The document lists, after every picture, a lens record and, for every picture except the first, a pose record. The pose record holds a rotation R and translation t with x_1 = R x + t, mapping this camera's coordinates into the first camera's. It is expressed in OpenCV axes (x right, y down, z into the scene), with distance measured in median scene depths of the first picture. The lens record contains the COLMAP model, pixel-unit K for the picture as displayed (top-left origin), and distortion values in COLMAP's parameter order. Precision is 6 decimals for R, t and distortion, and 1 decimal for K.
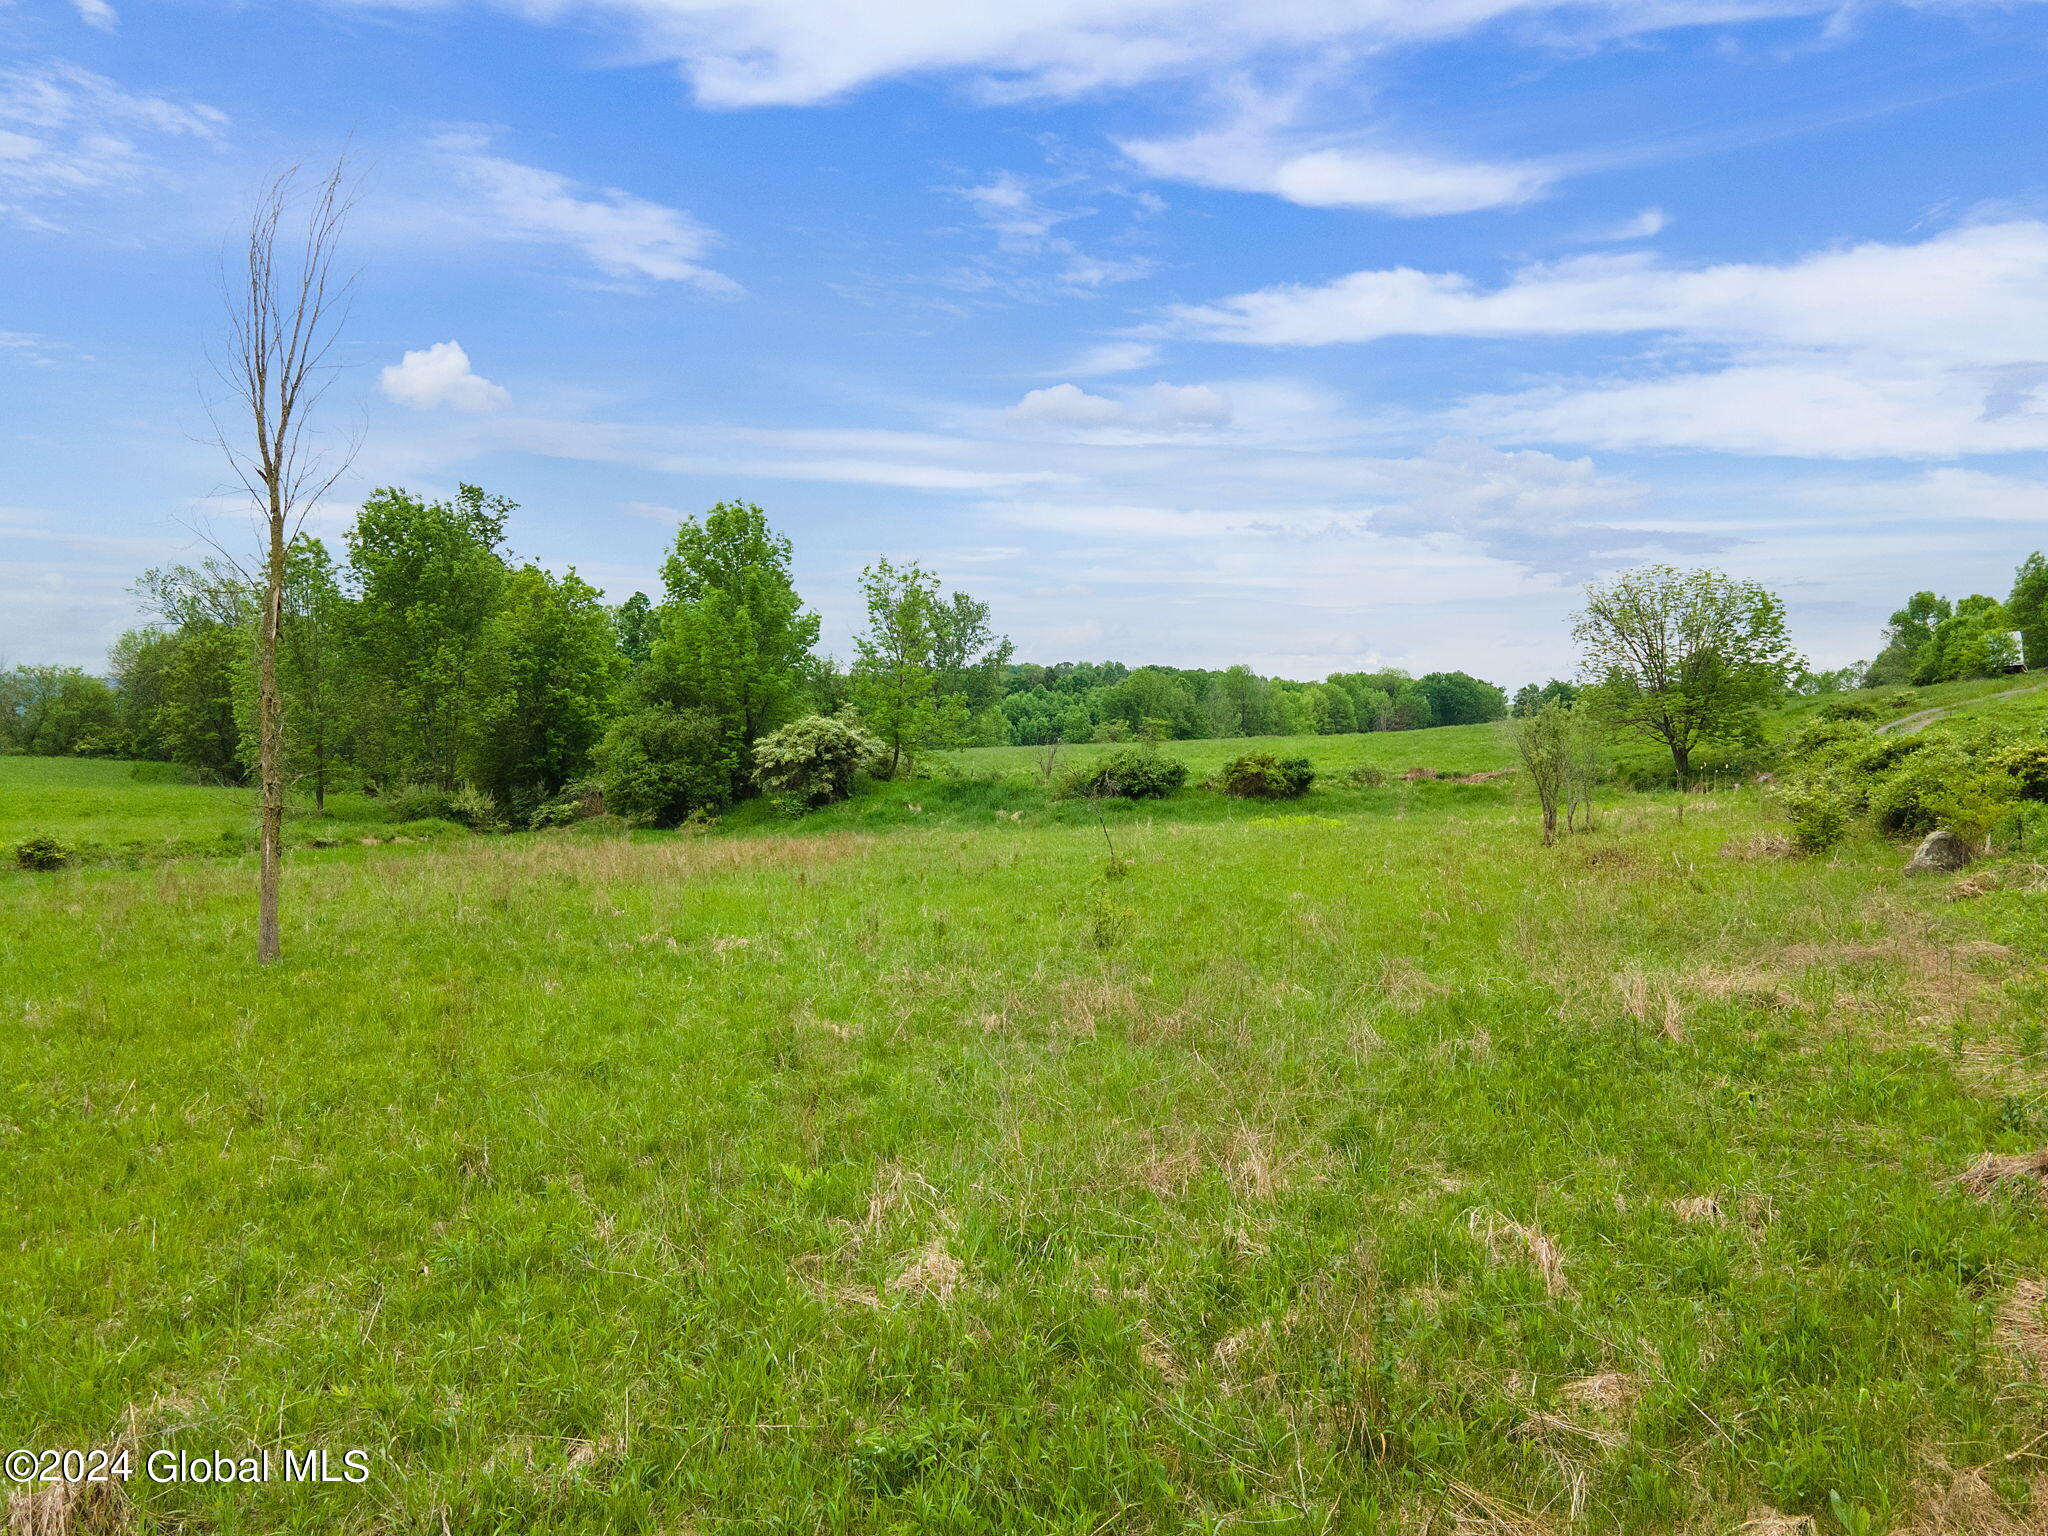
lens RADIAL K [[1504.4, 0, 1024.0], [0, 1504.4, 768.0], [0, 0, 1]] dist [0.047078, 0.000094]
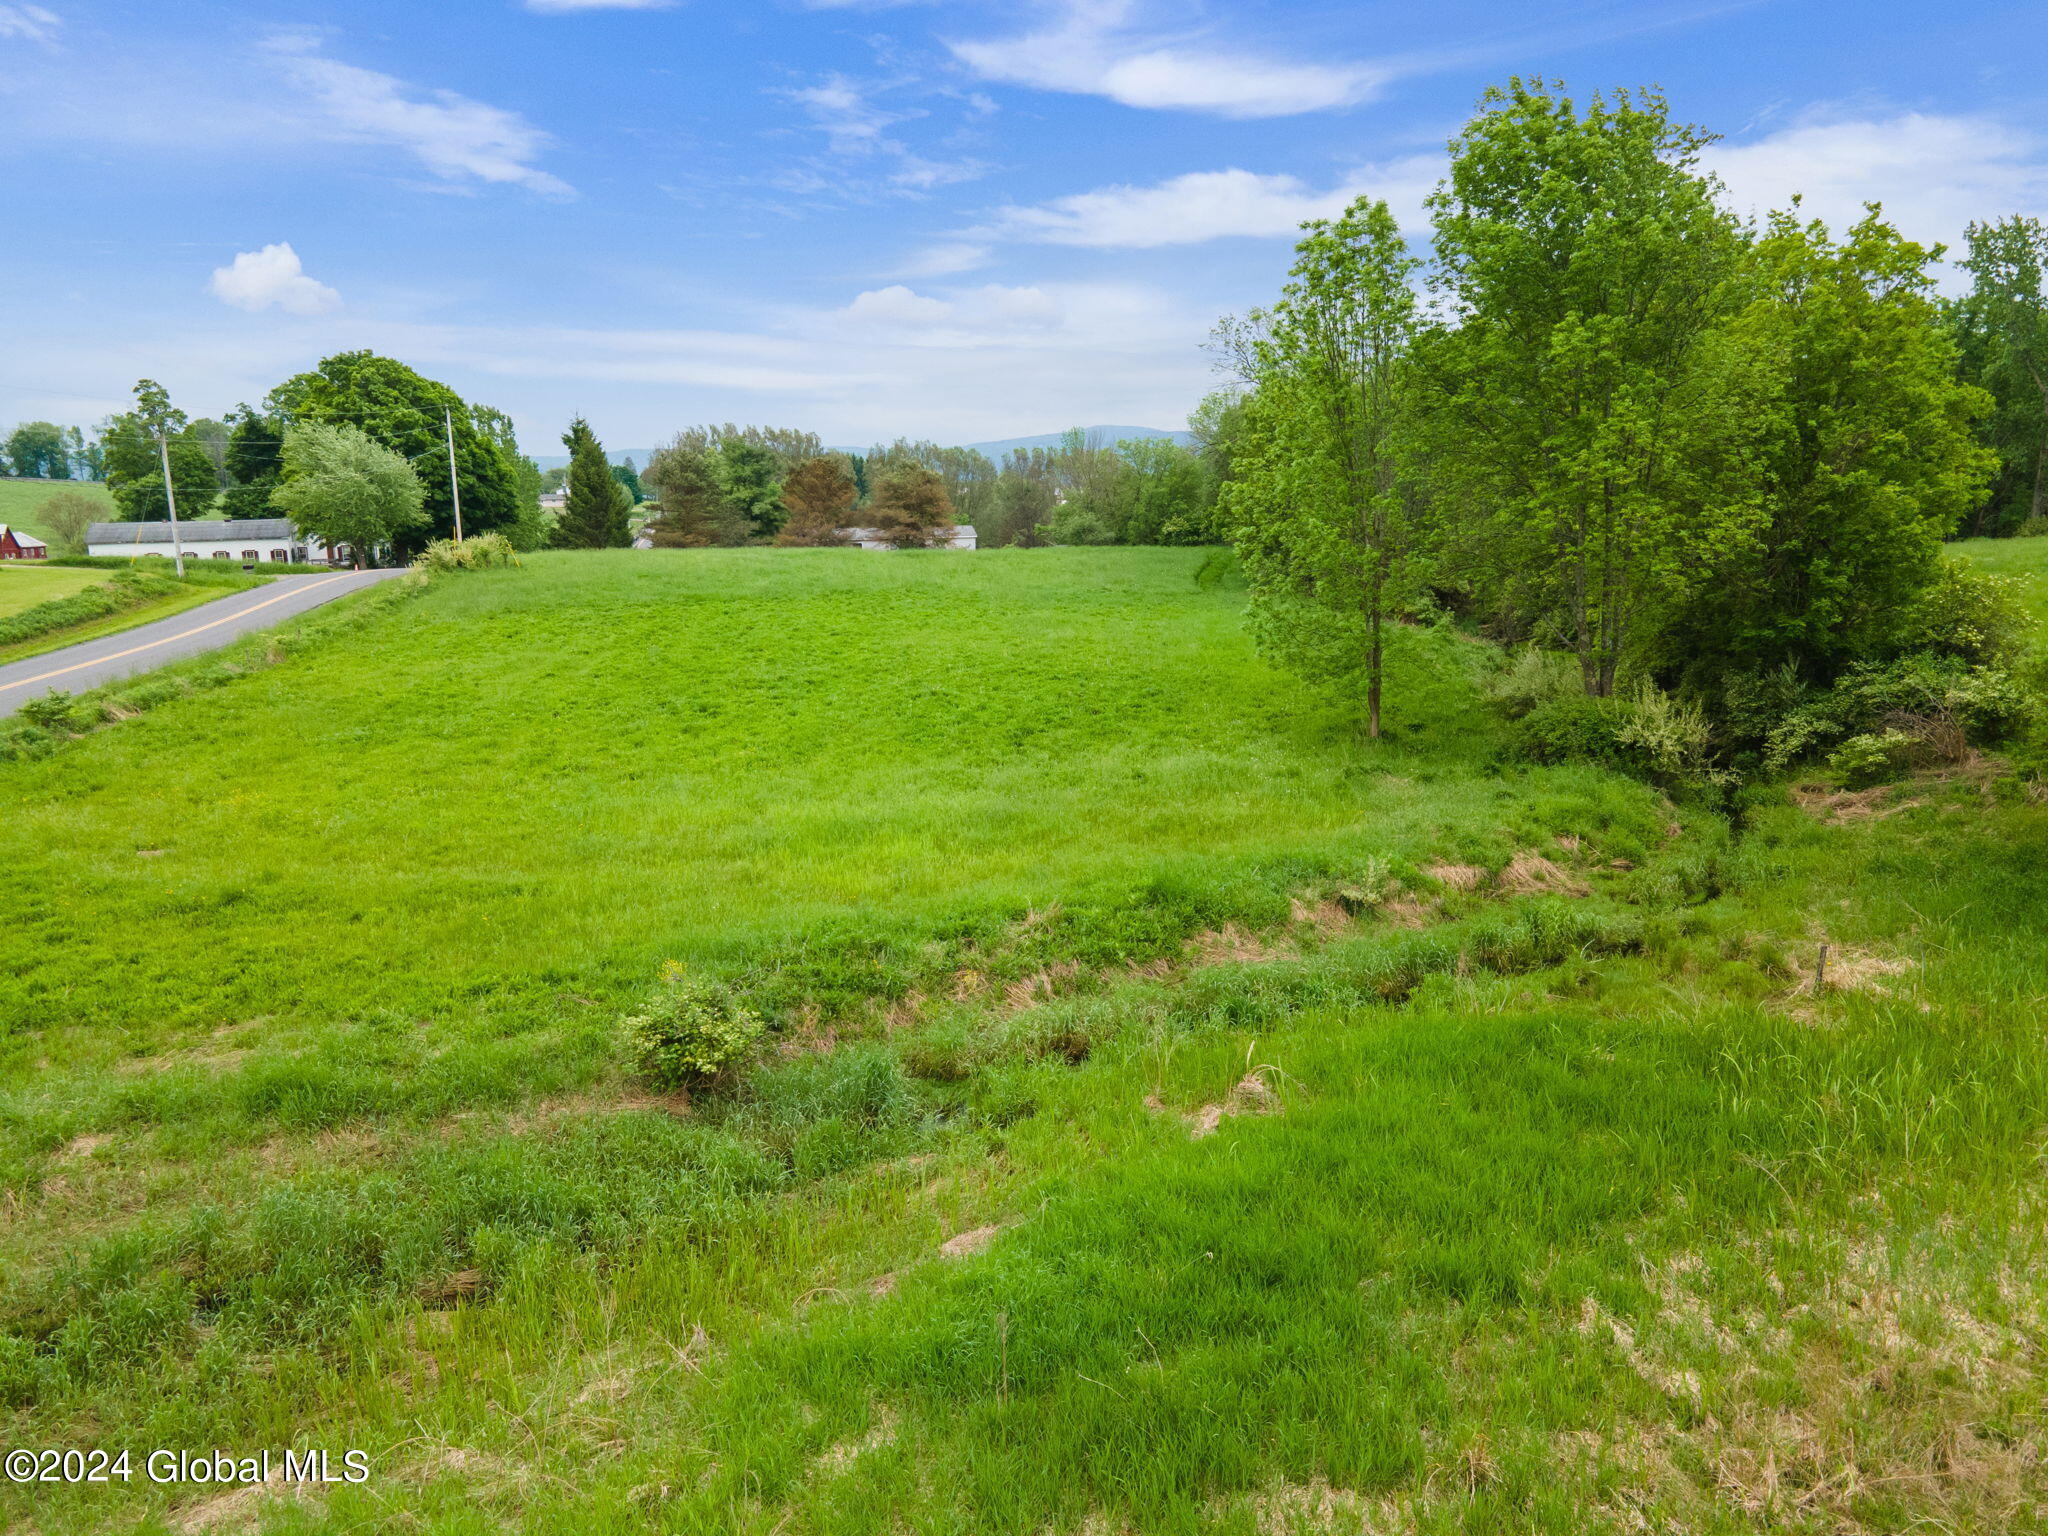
lens RADIAL K [[1504.4, 0, 1024.0], [0, 1504.4, 768.0], [0, 0, 1]] dist [0.047078, 0.000094]
pose [[0.772443, 0.084952, -0.629376, -0.196664], [0.027268, 0.985663, 0.166510, -0.047462], [0.634498, -0.145782, 0.759052, 0.457016]]
